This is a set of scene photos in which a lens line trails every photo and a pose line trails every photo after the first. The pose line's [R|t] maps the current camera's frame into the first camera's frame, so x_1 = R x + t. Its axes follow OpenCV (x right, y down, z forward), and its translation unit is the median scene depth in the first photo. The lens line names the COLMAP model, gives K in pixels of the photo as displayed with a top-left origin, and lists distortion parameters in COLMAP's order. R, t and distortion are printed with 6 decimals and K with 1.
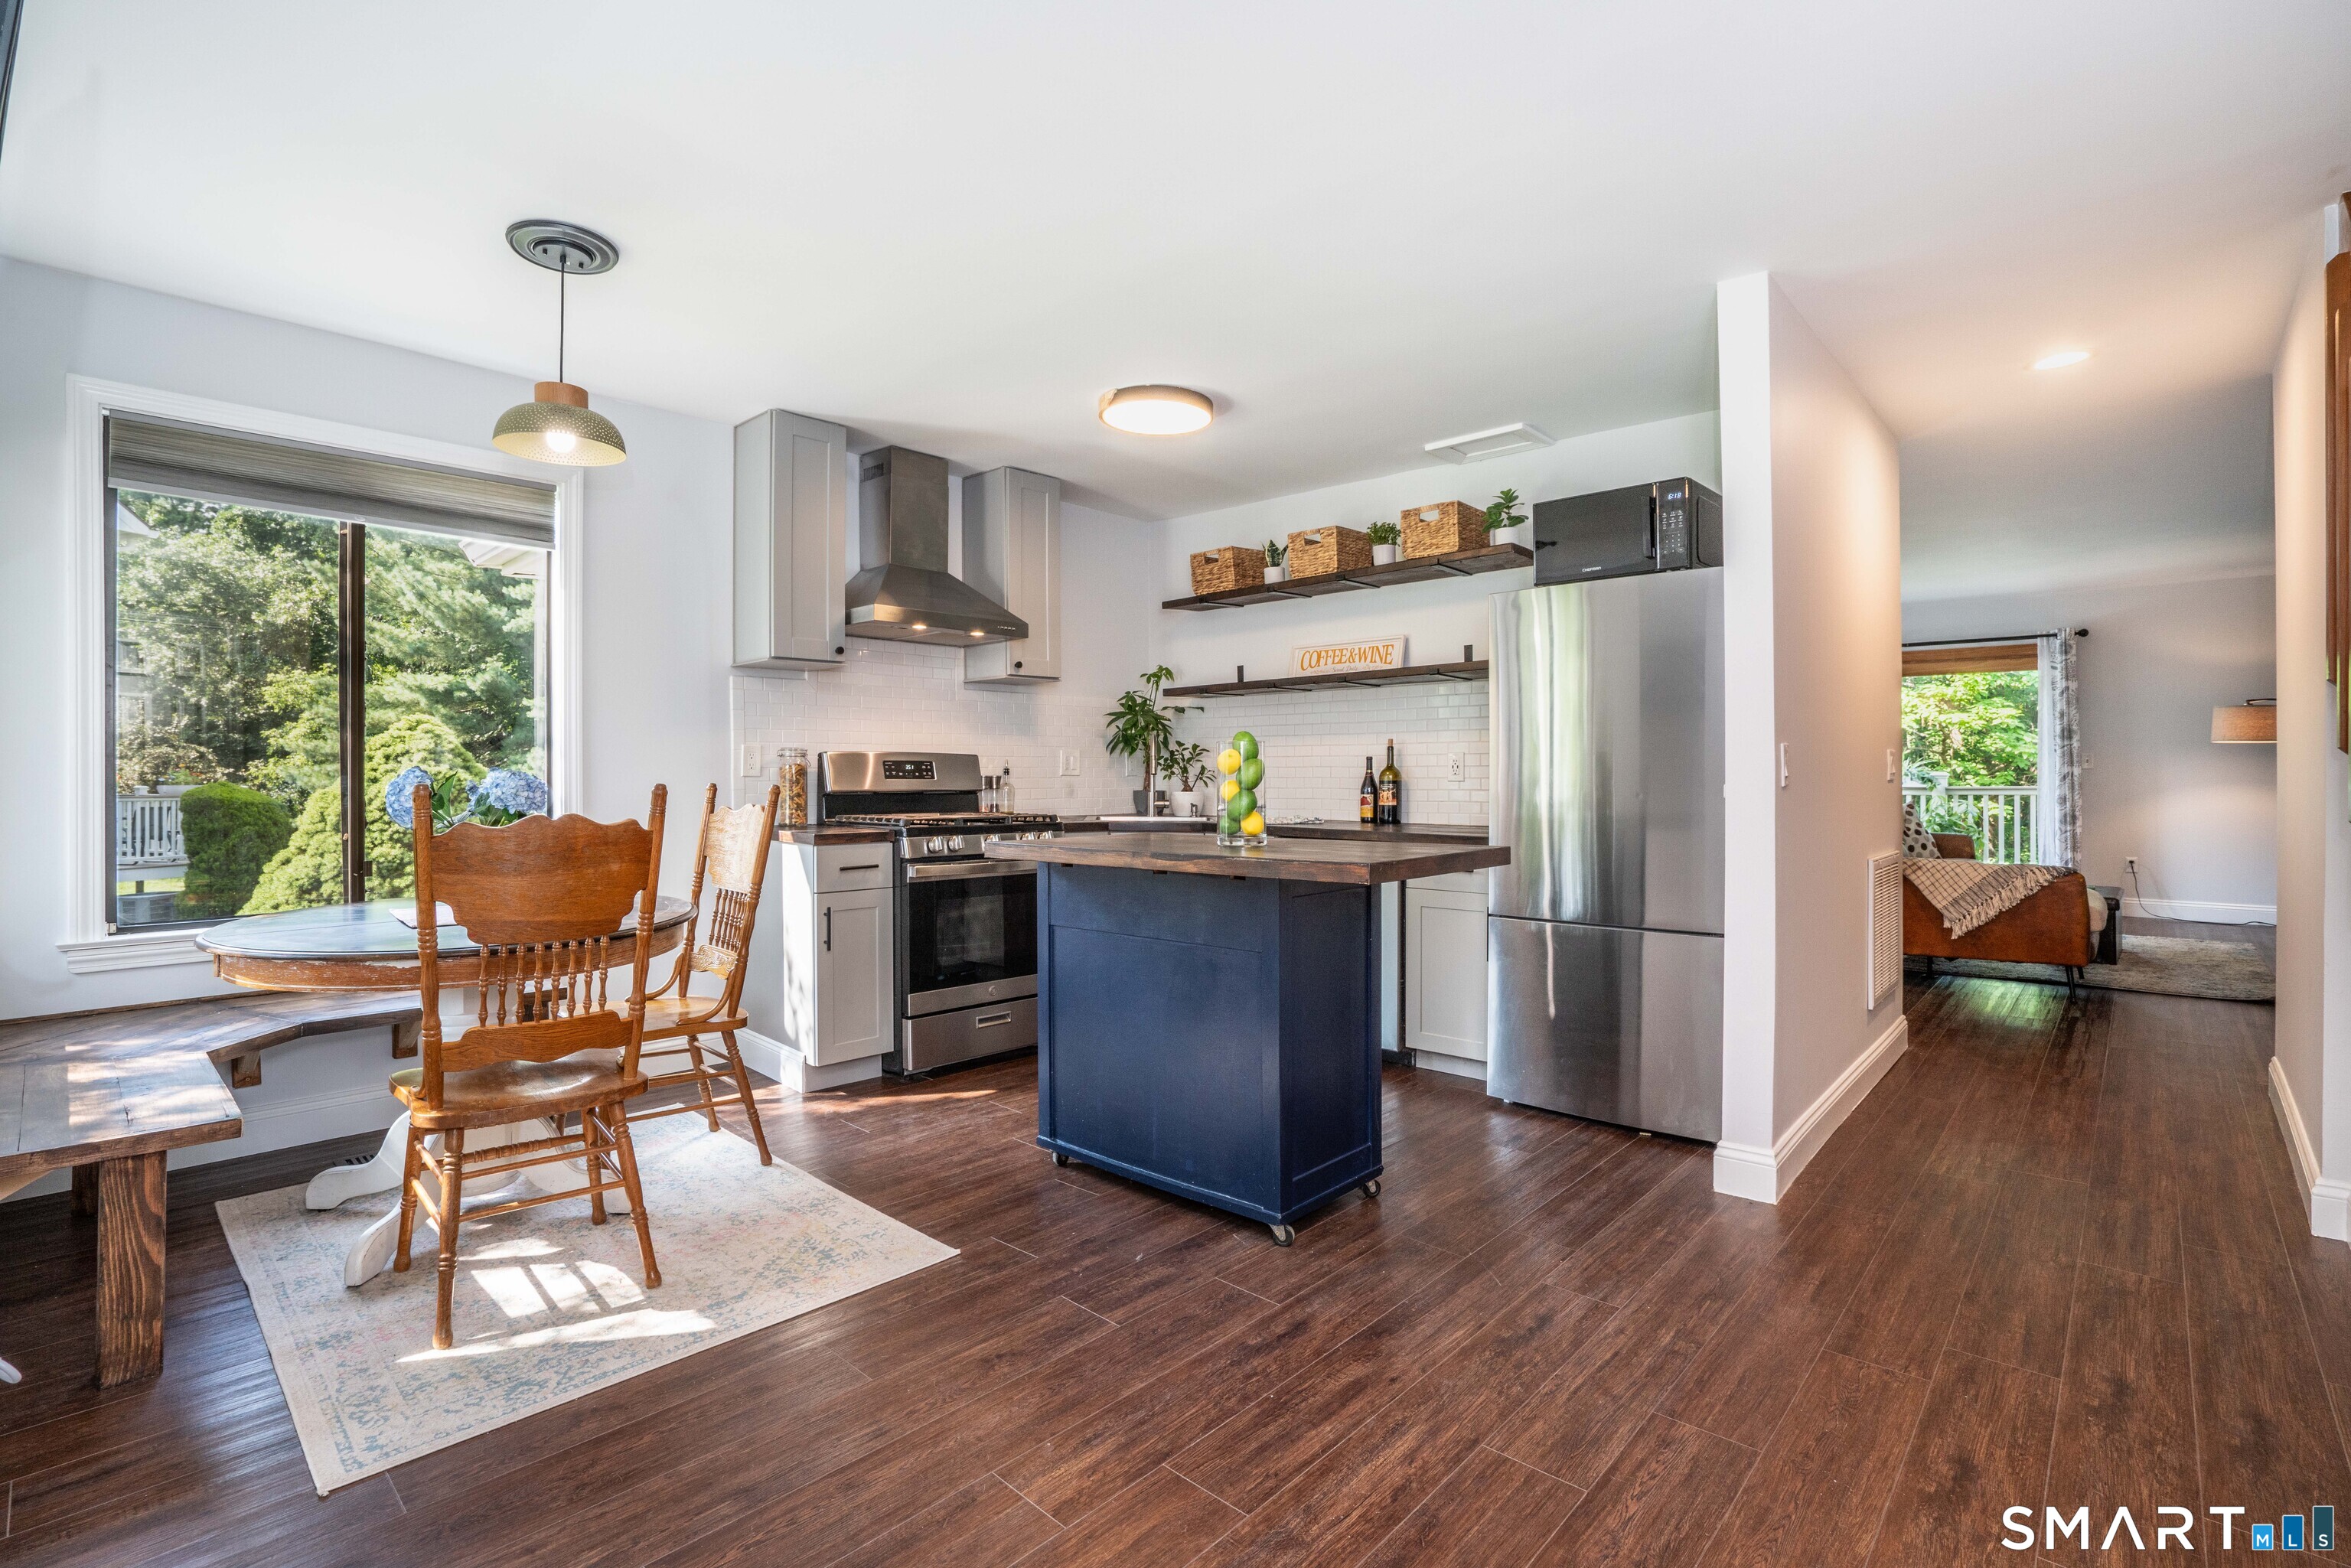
lens RADIAL K [[1089.9, 0, 1161.9], [0, 1089.9, 777.3], [0, 0, 1]] dist [-0.049559, 0.017989]
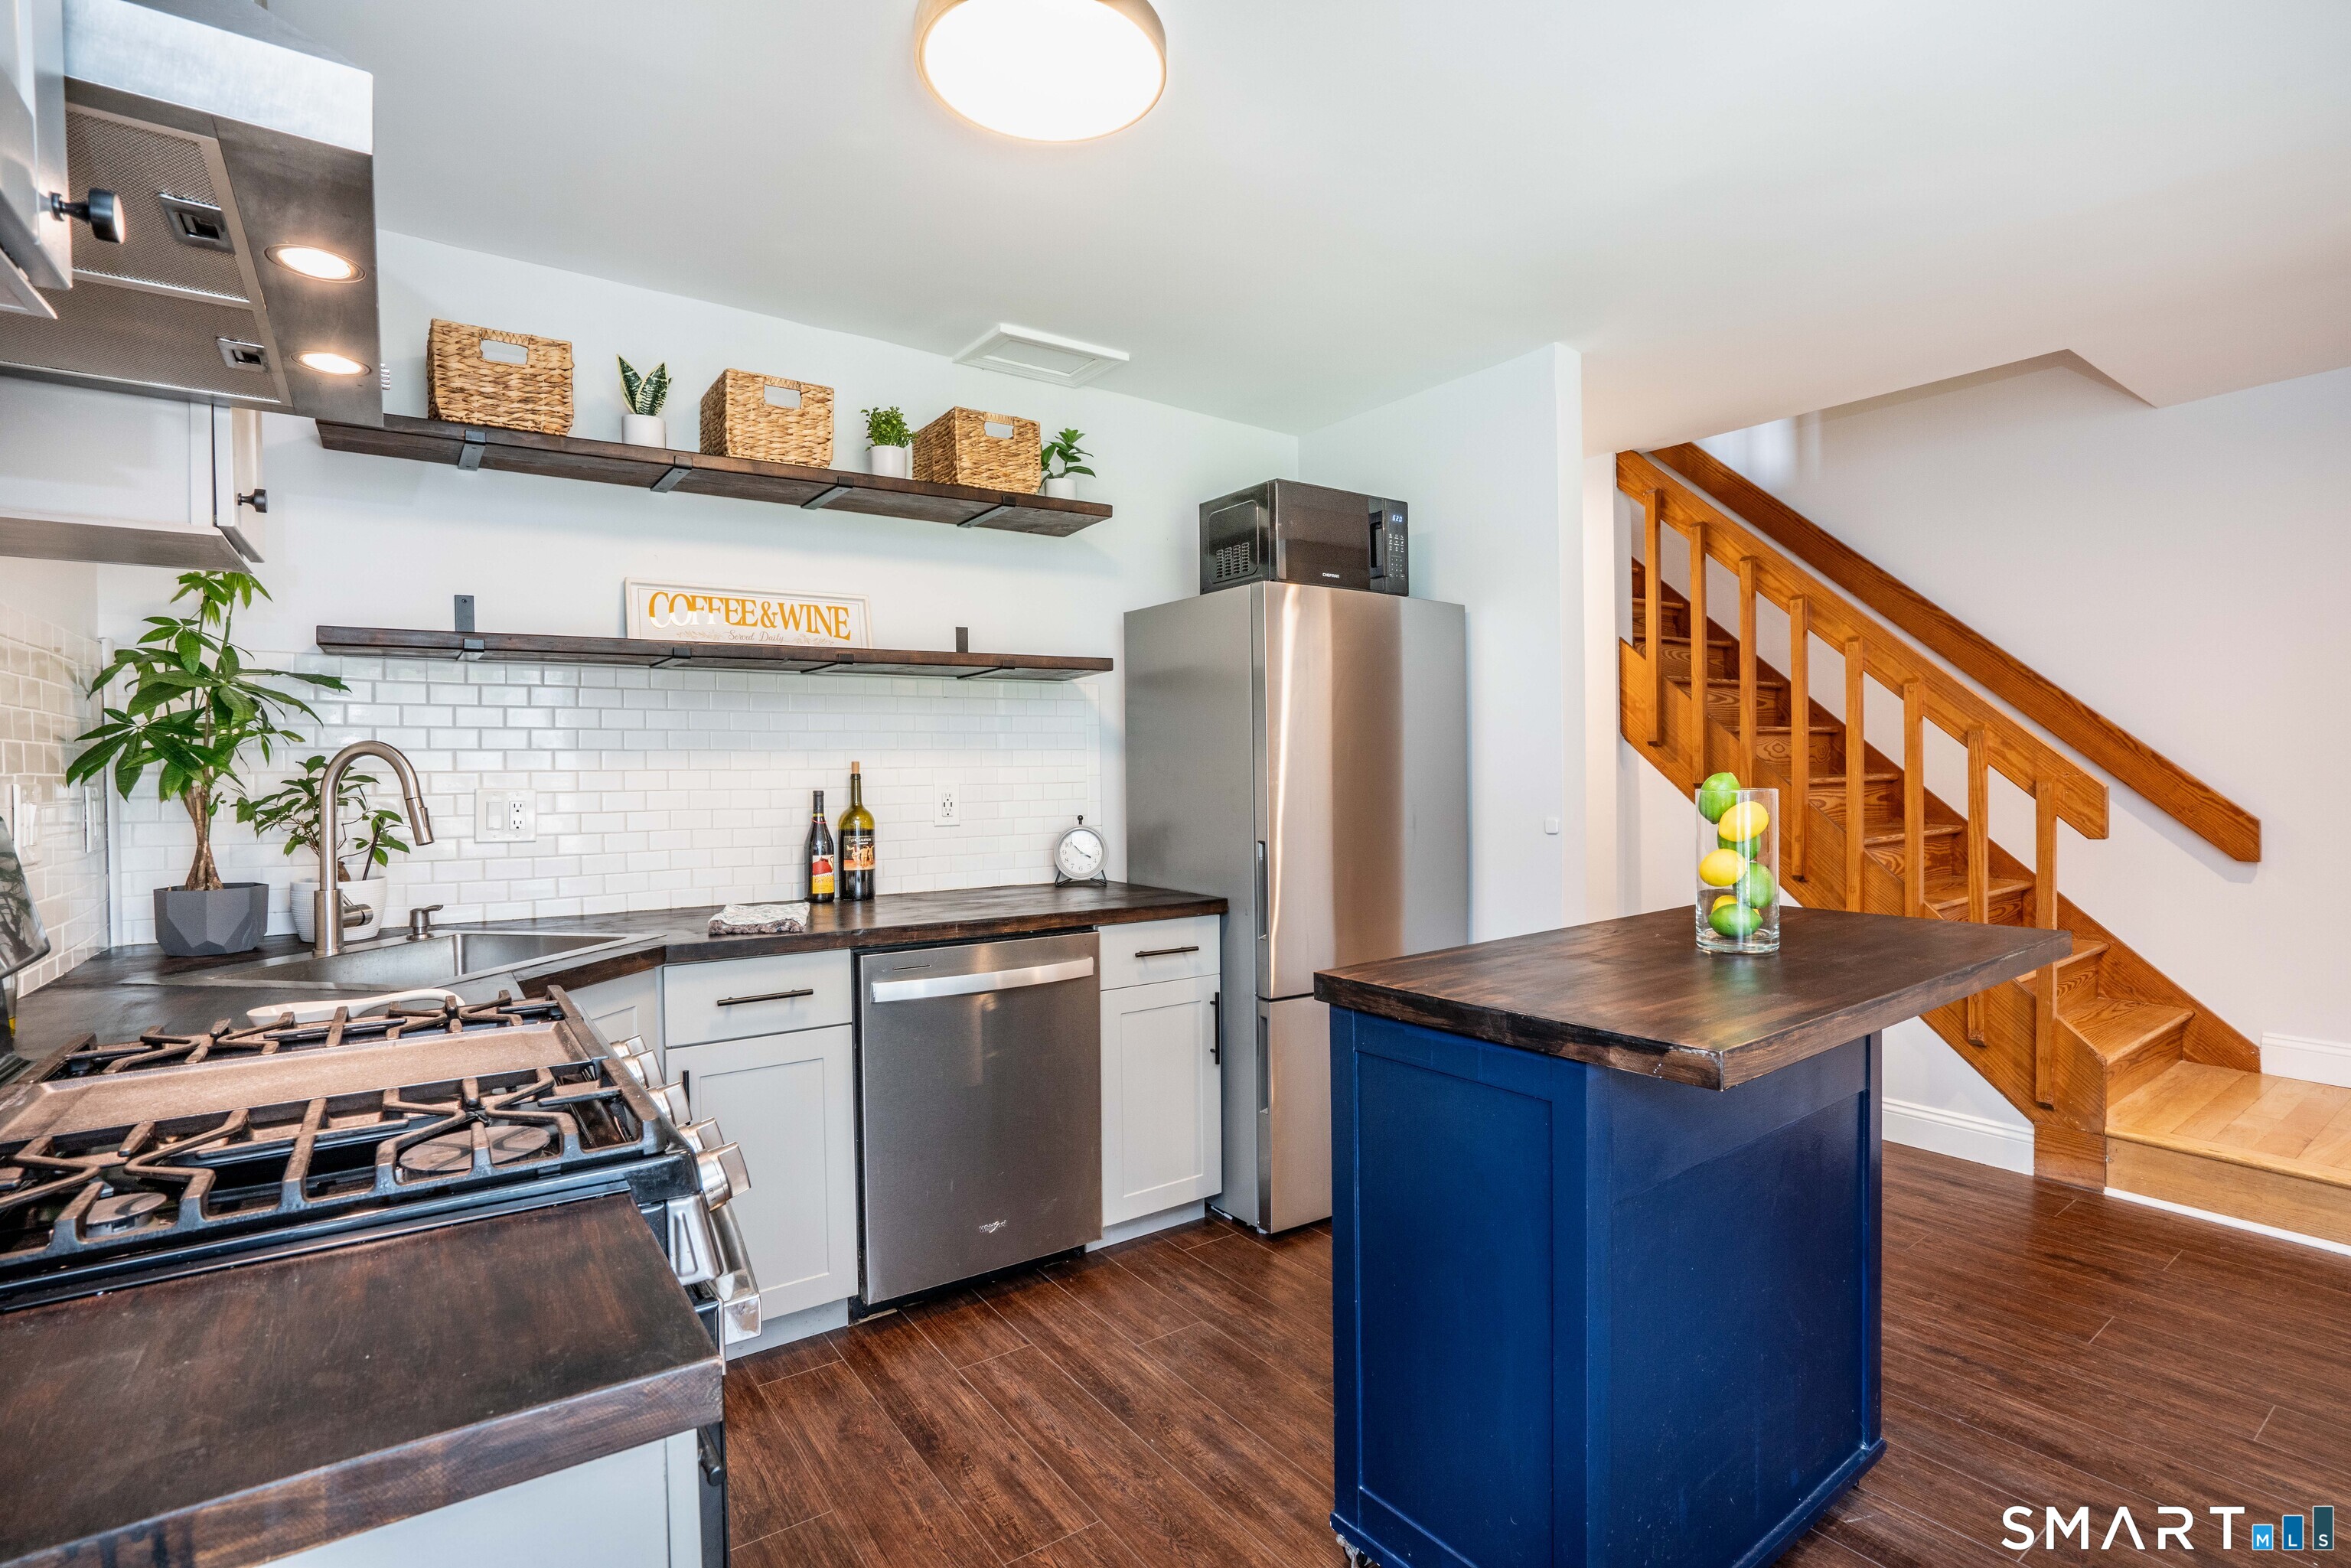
lens RADIAL K [[1123.1, 0, 1187.8], [0, 1123.1, 777.5], [0, 0, 1]] dist [-0.020616, 0.000166]
pose [[0.187028, -0.010759, 0.982296, -0.492293], [0.011358, 0.999897, 0.008789, -0.038986], [-0.982289, 0.009513, 0.187130, 0.909865]]
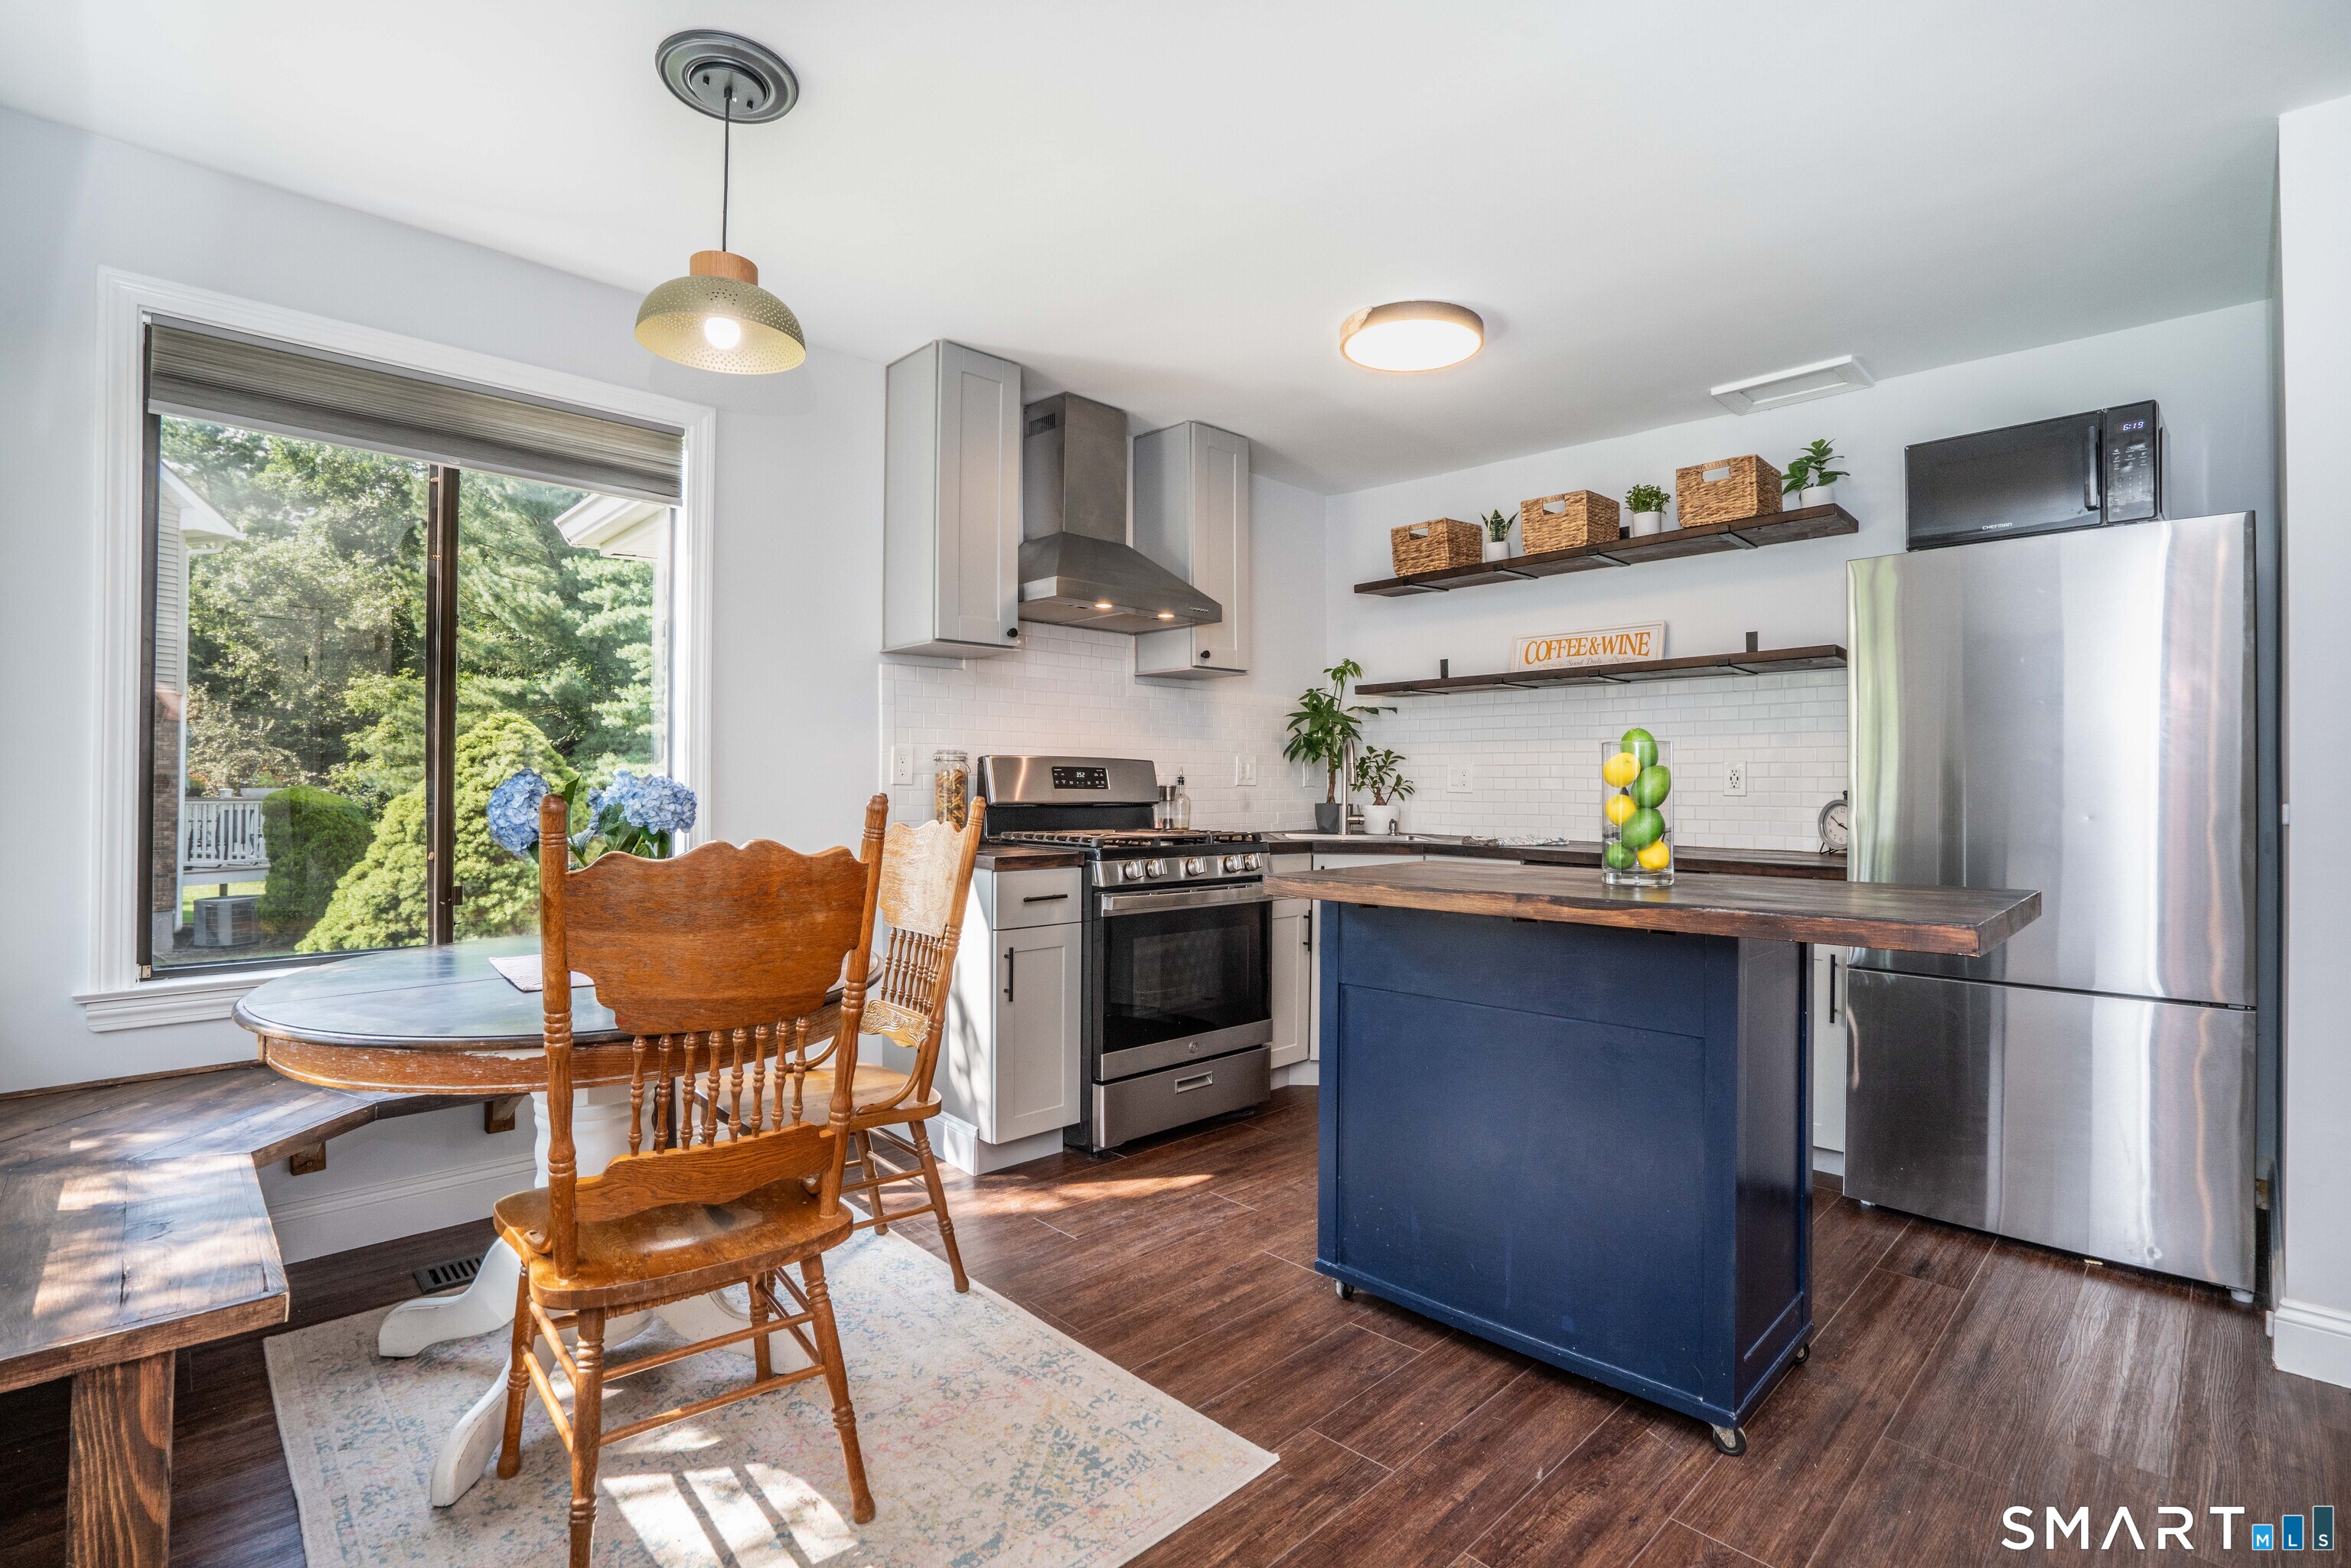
lens RADIAL K [[1089.9, 0, 1161.7], [0, 1089.9, 778.2], [0, 0, 1]] dist [-0.049559, 0.017989]
pose [[0.998805, 0.006703, -0.048406, -0.160108], [-0.007071, 0.999947, -0.007431, -0.001028], [0.048354, 0.007764, 0.998800, 0.199180]]
